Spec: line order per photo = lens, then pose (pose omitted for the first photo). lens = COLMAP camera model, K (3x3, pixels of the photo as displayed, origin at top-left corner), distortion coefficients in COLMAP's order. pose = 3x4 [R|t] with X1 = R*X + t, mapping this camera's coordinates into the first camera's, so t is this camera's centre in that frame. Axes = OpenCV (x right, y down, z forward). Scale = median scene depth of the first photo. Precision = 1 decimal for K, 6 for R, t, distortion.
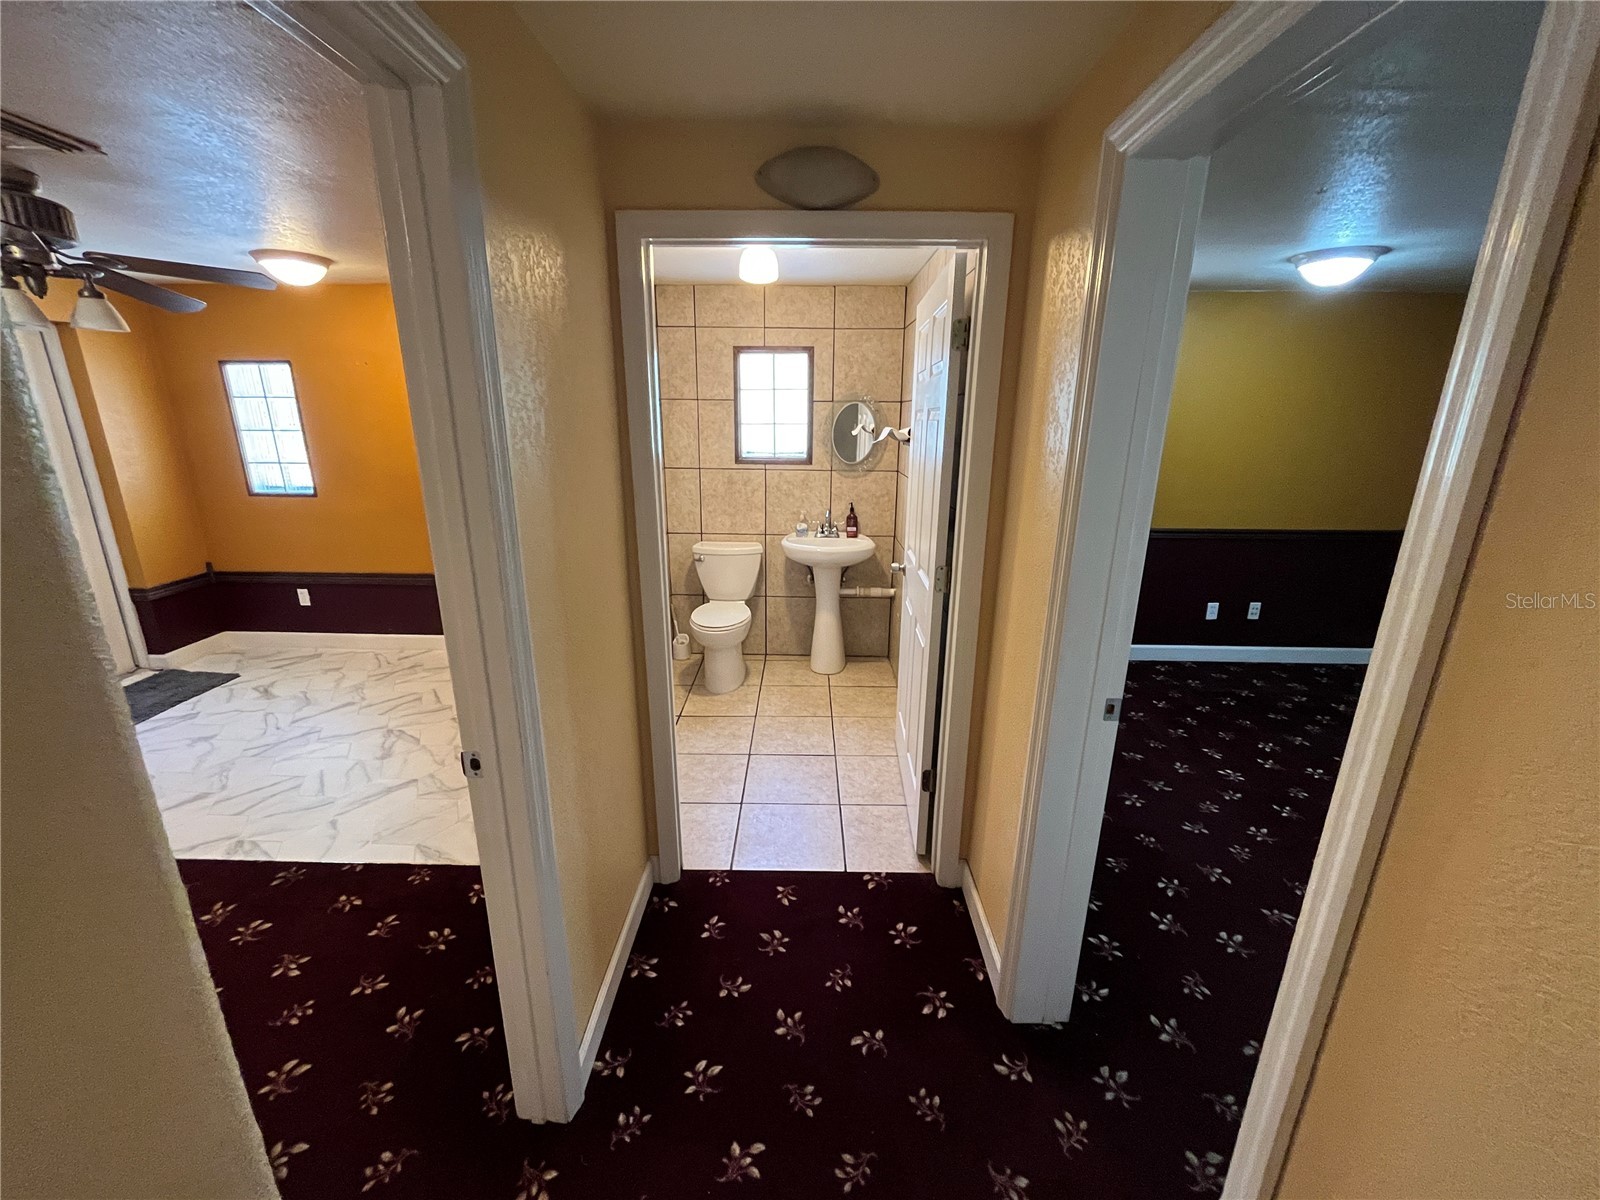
lens RADIAL K [[652.2, 0, 801.7], [0, 652.2, 601.9], [0, 0, 1]] dist [-0.001450, 0.000121]
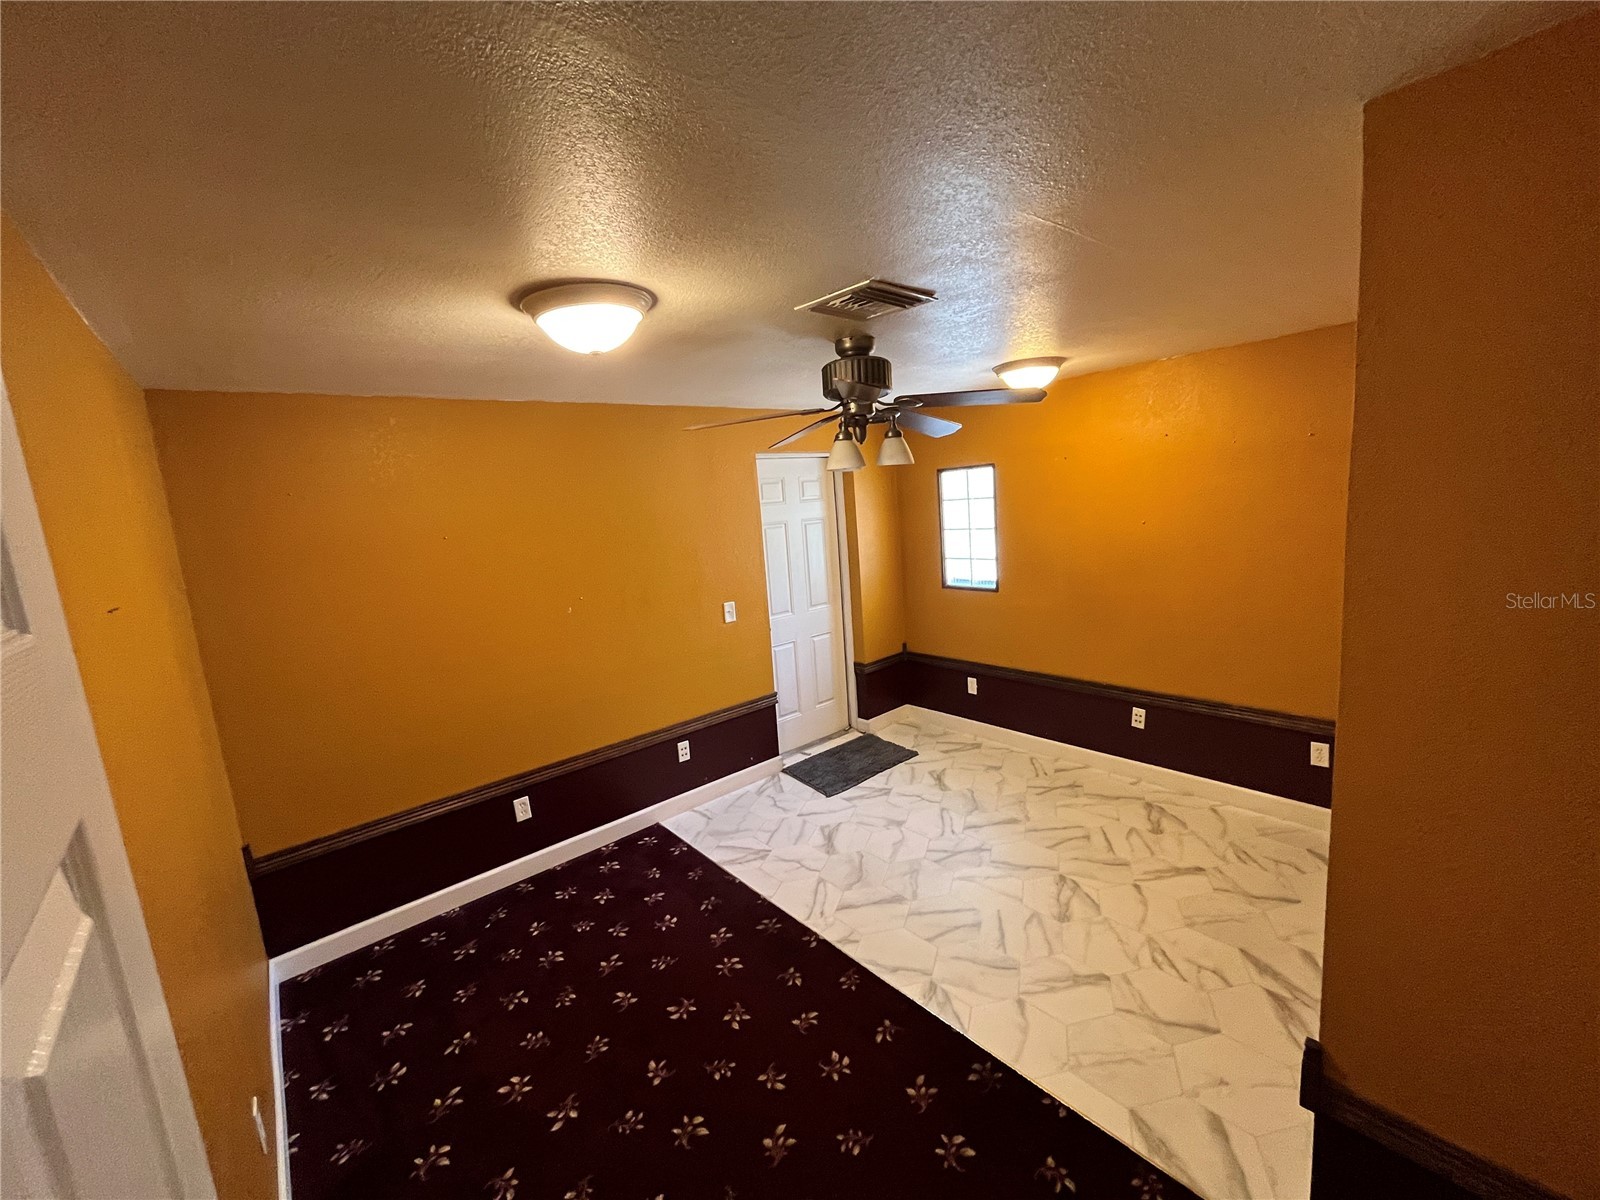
lens RADIAL K [[652.2, 0, 796.7], [0, 652.2, 602.4], [0, 0, 1]] dist [-0.001450, 0.000121]
pose [[0.659427, 0.058824, -0.749464, -0.195259], [-0.127339, 0.991268, -0.034238, -0.072659], [0.740906, 0.118013, 0.661159, 0.103049]]
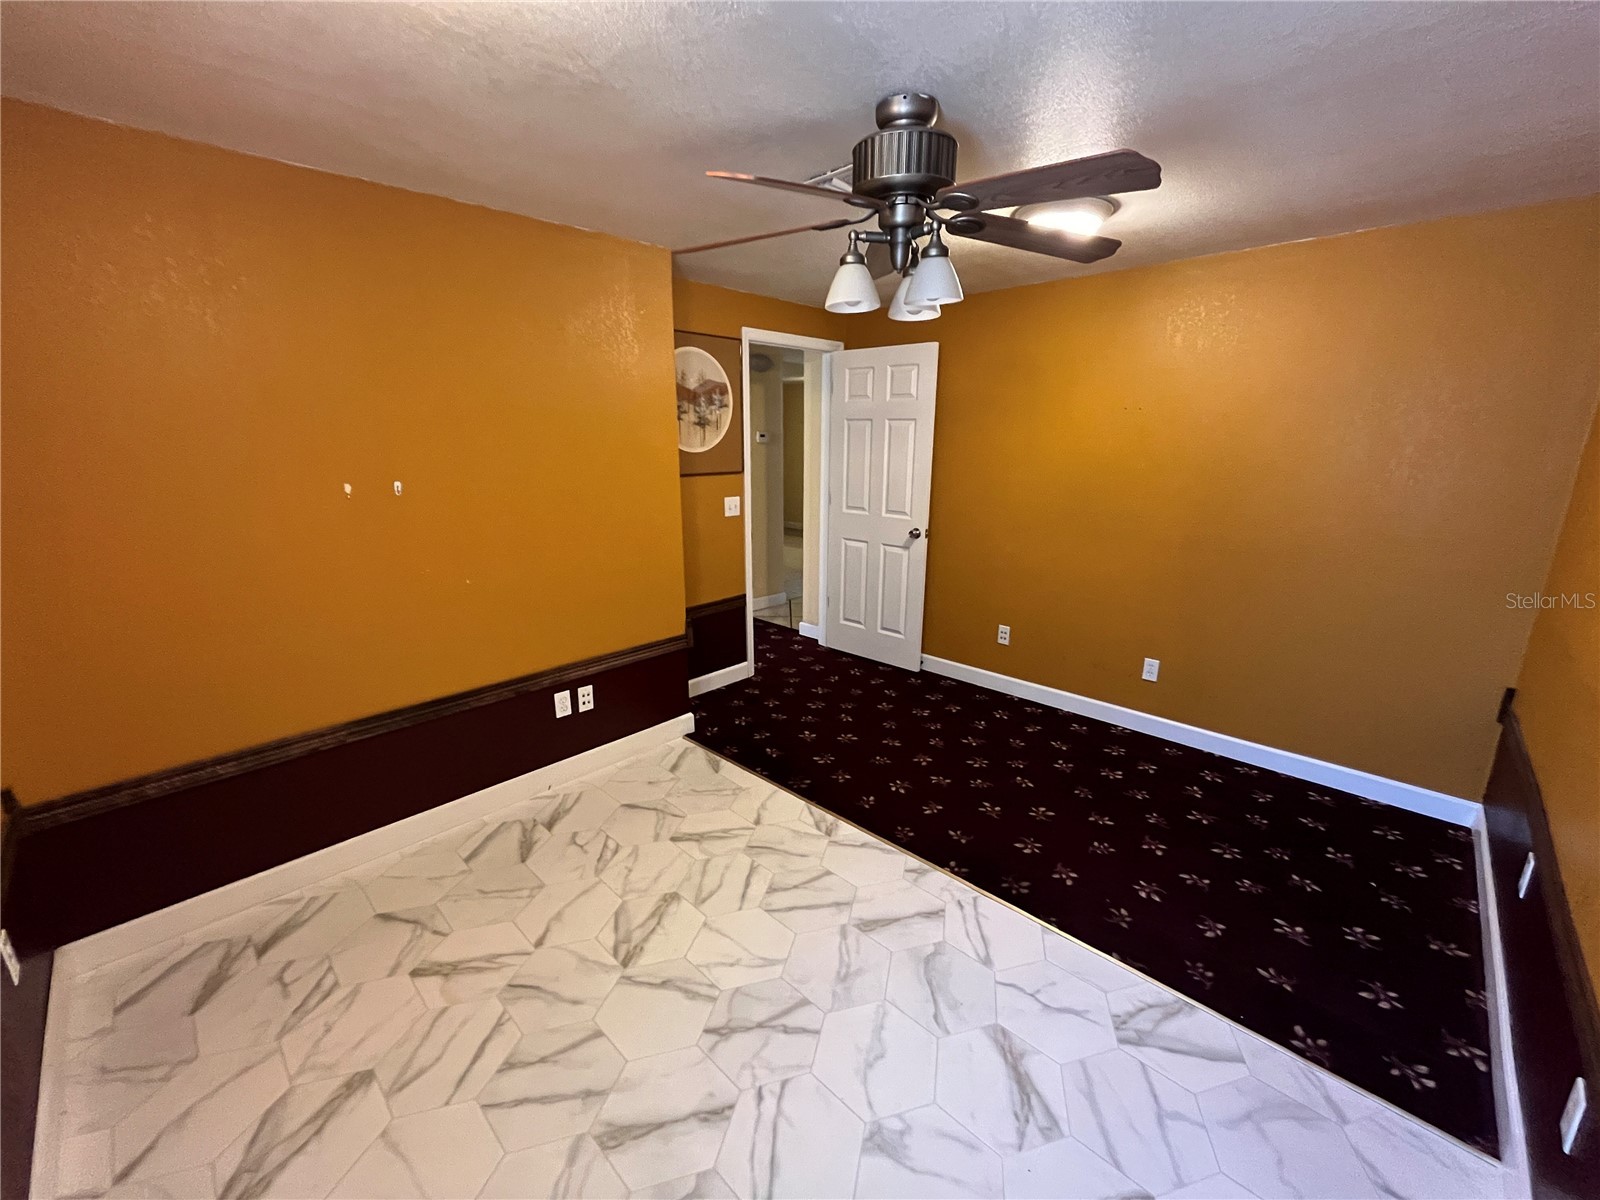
lens RADIAL K [[652.2, 0, 796.1], [0, 652.2, 598.7], [0, 0, 1]] dist [-0.001450, 0.000121]
pose [[-0.731484, -0.179705, 0.657752, -0.874142], [0.181085, 0.878806, 0.441484, -0.258131], [-0.657373, 0.442047, -0.610291, 0.911501]]
